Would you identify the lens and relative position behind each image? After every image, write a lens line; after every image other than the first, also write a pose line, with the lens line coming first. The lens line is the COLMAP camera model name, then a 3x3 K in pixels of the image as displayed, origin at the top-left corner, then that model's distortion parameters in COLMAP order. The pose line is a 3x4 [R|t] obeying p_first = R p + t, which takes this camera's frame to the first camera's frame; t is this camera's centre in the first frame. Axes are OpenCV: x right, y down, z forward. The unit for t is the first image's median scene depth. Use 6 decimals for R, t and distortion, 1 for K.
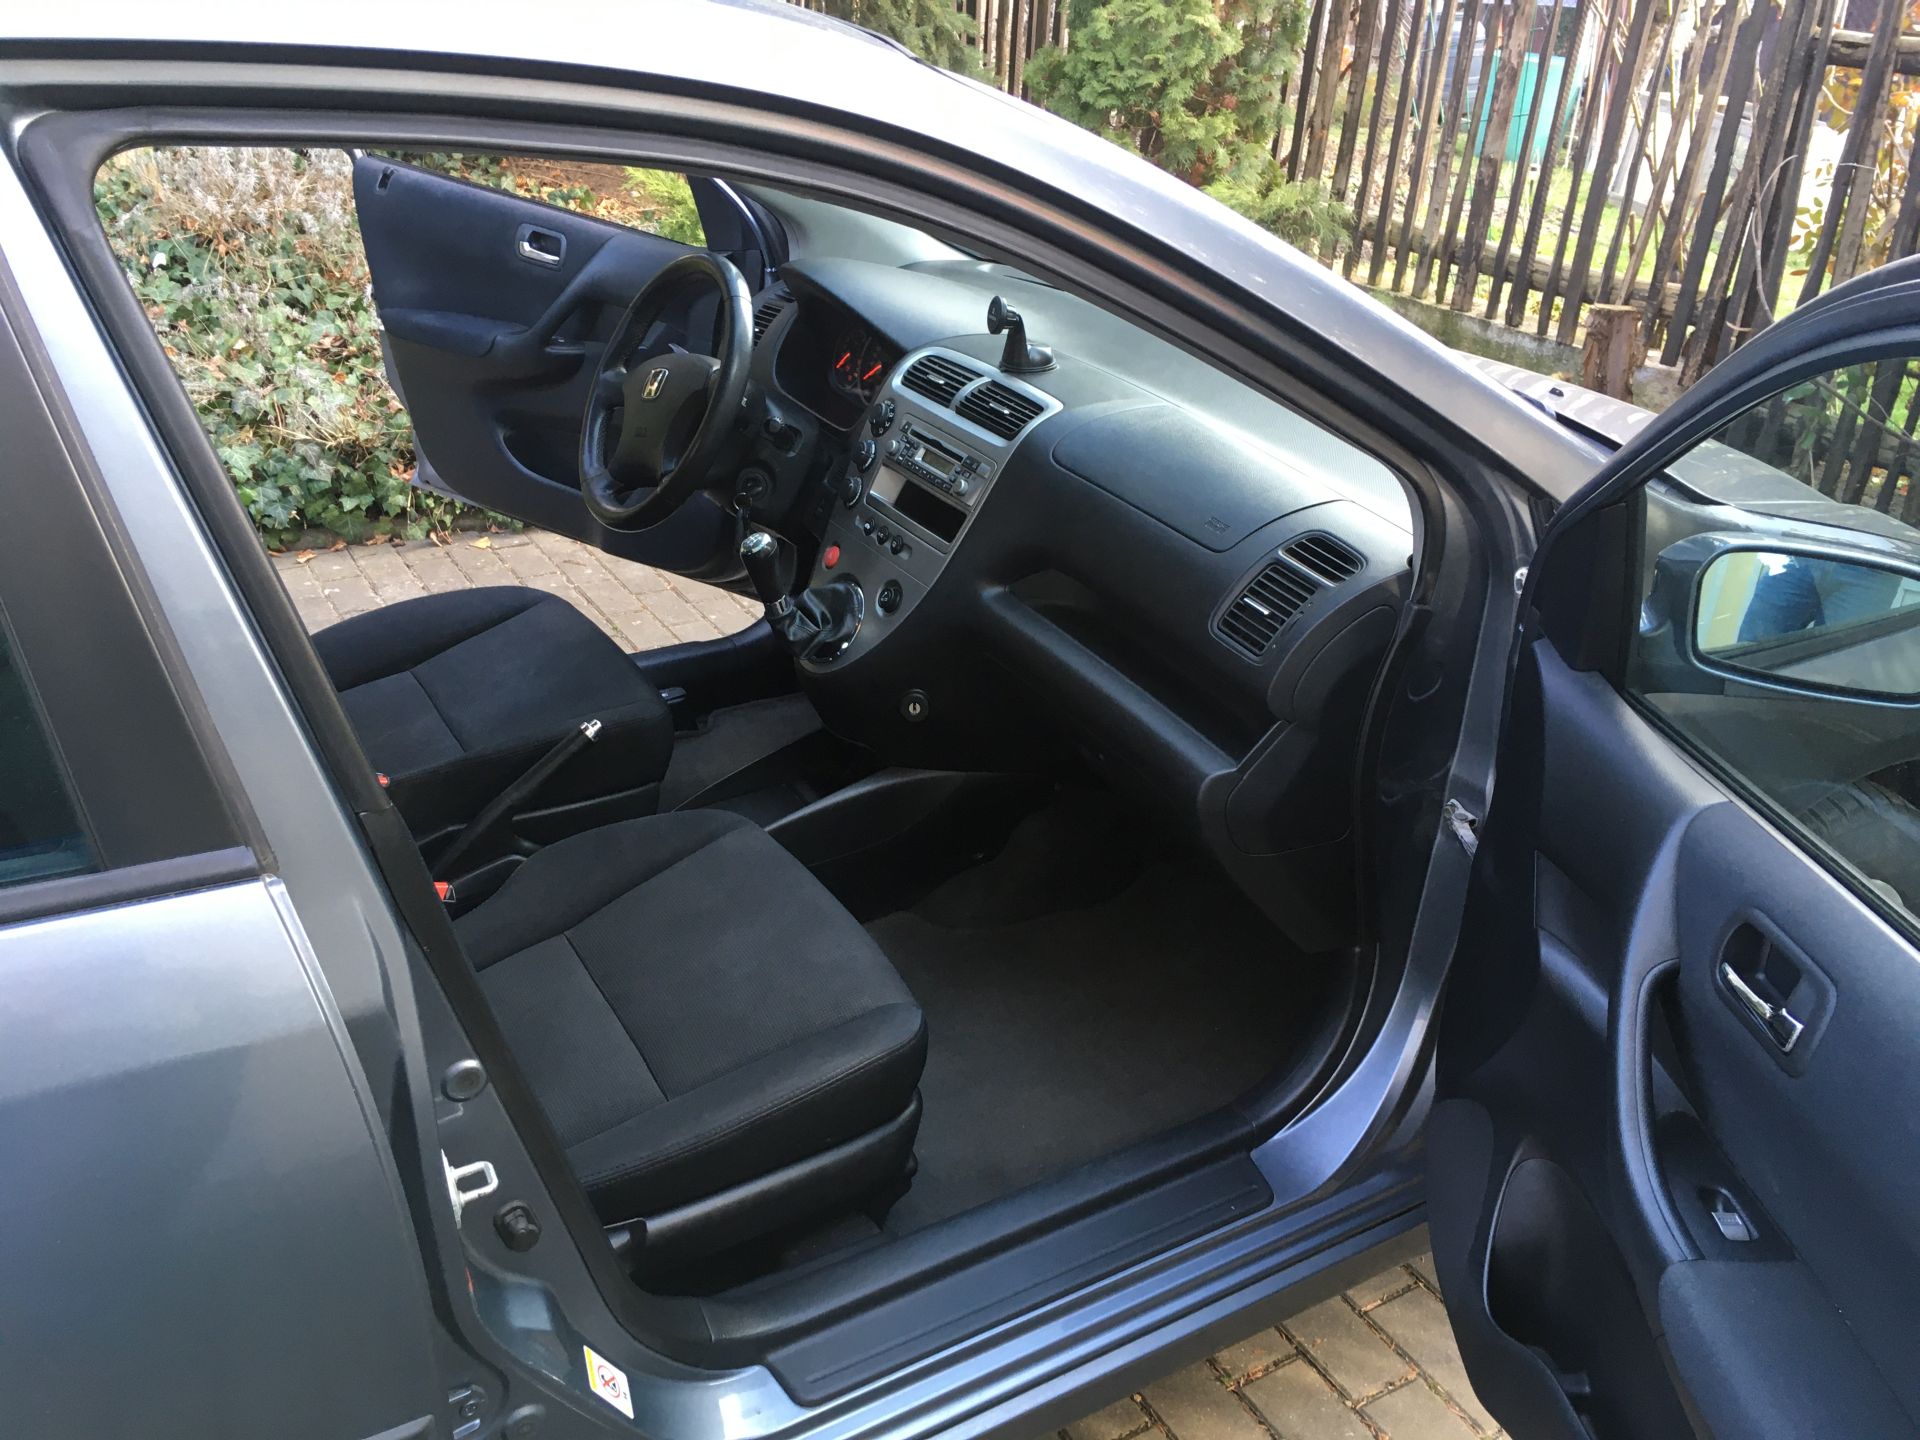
lens RADIAL K [[1616.1, 0, 960.0], [0, 1616.1, 720.0], [0, 0, 1]] dist [0.096719, 0.002234]
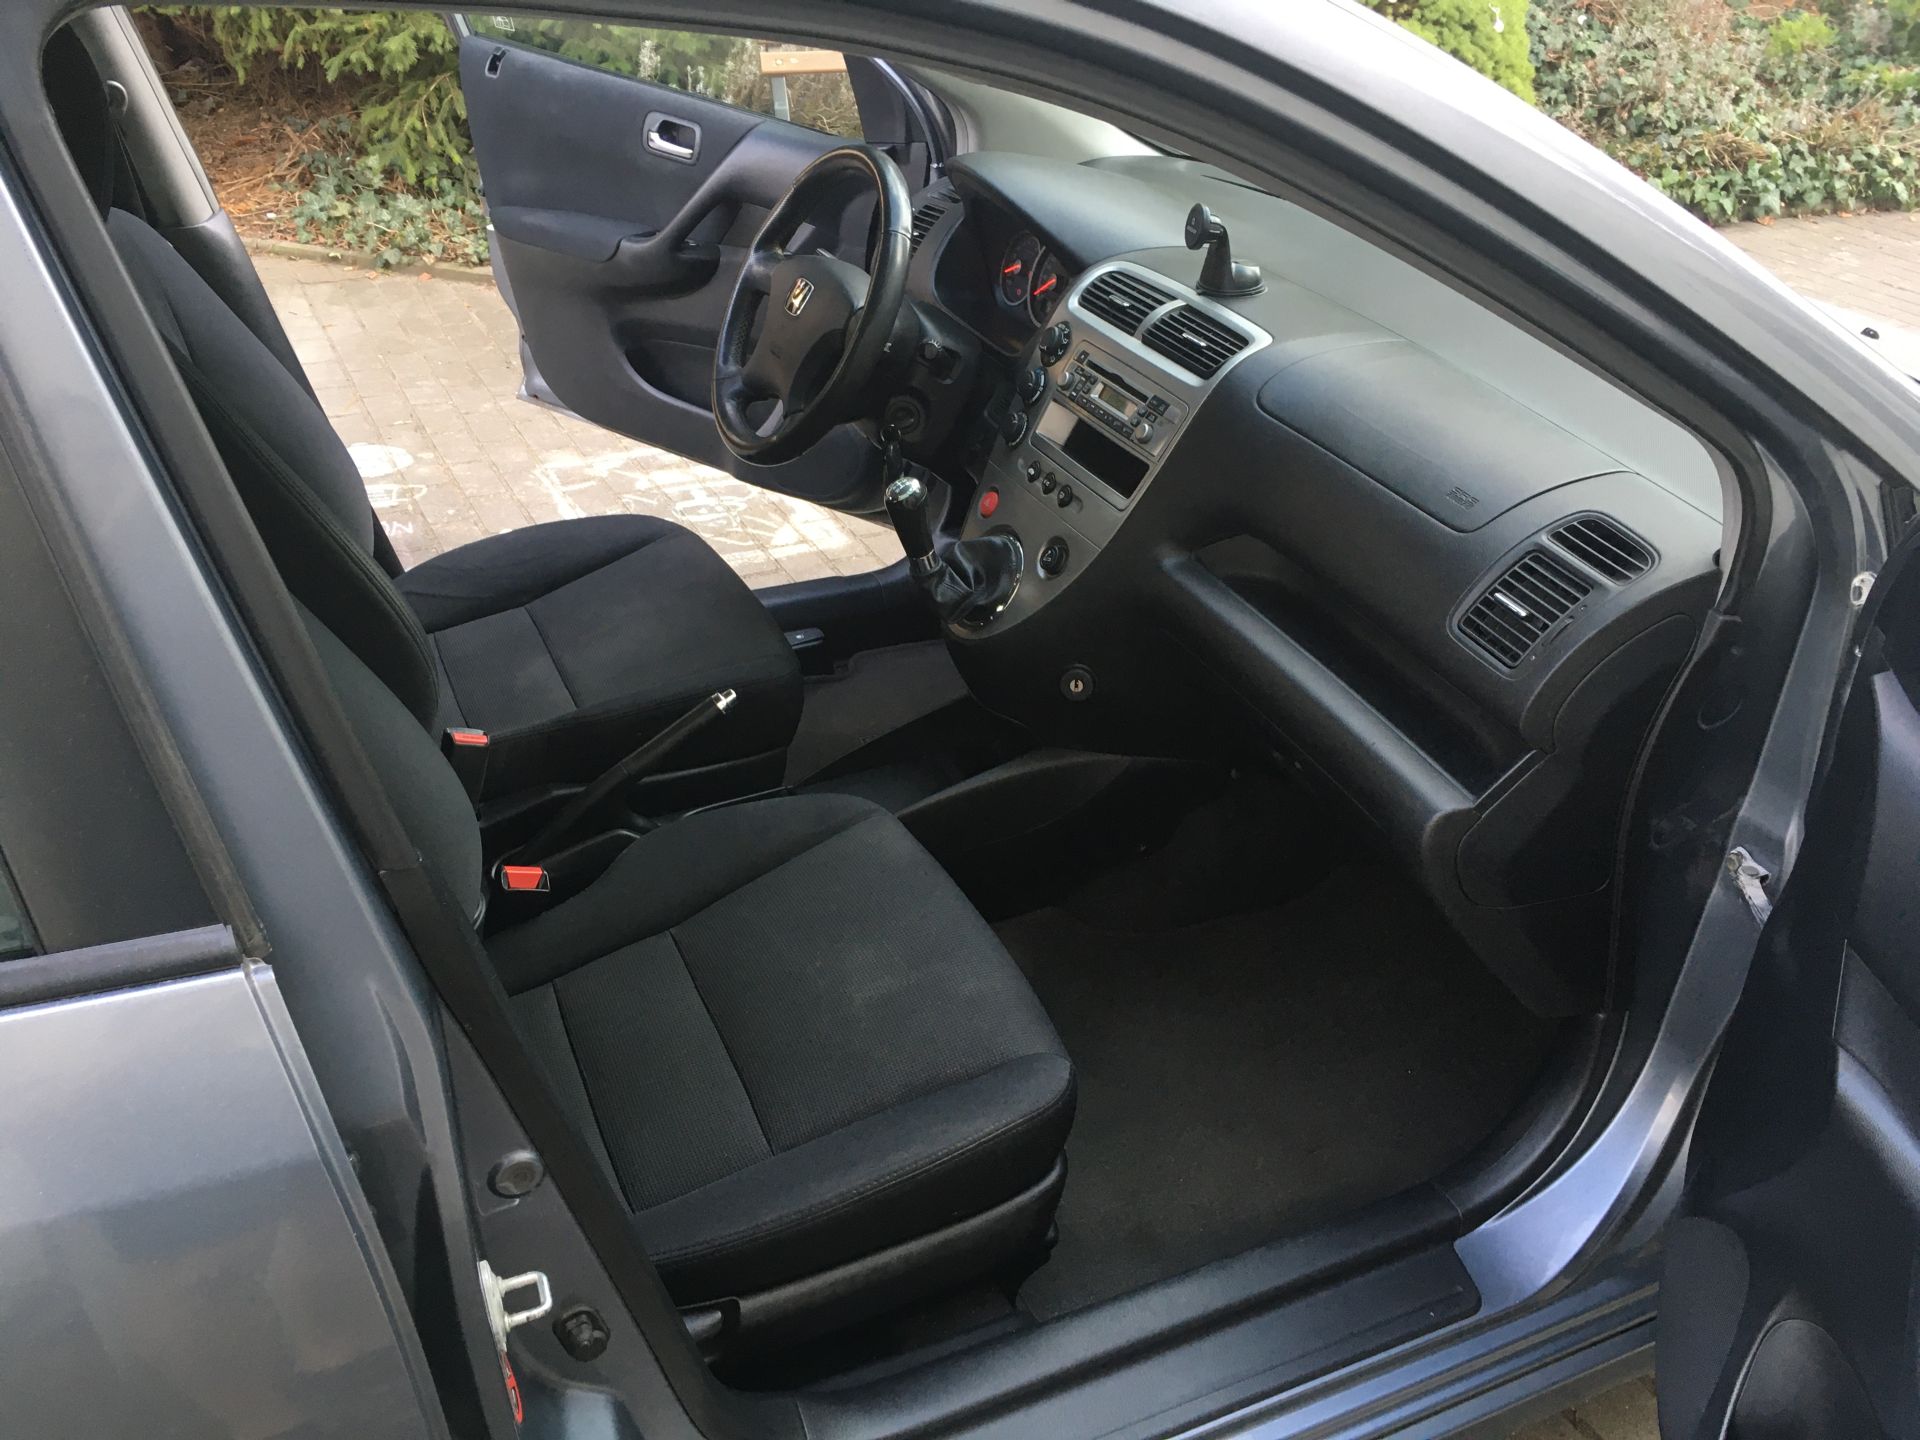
lens RADIAL K [[1646.8, 0, 960.0], [0, 1646.8, 720.0], [0, 0, 1]] dist [0.048943, -0.010159]
pose [[0.994802, 0.048035, -0.089785, -0.010325], [-0.042826, 0.997335, 0.059071, -0.040026], [0.092383, -0.054919, 0.994208, 0.123443]]
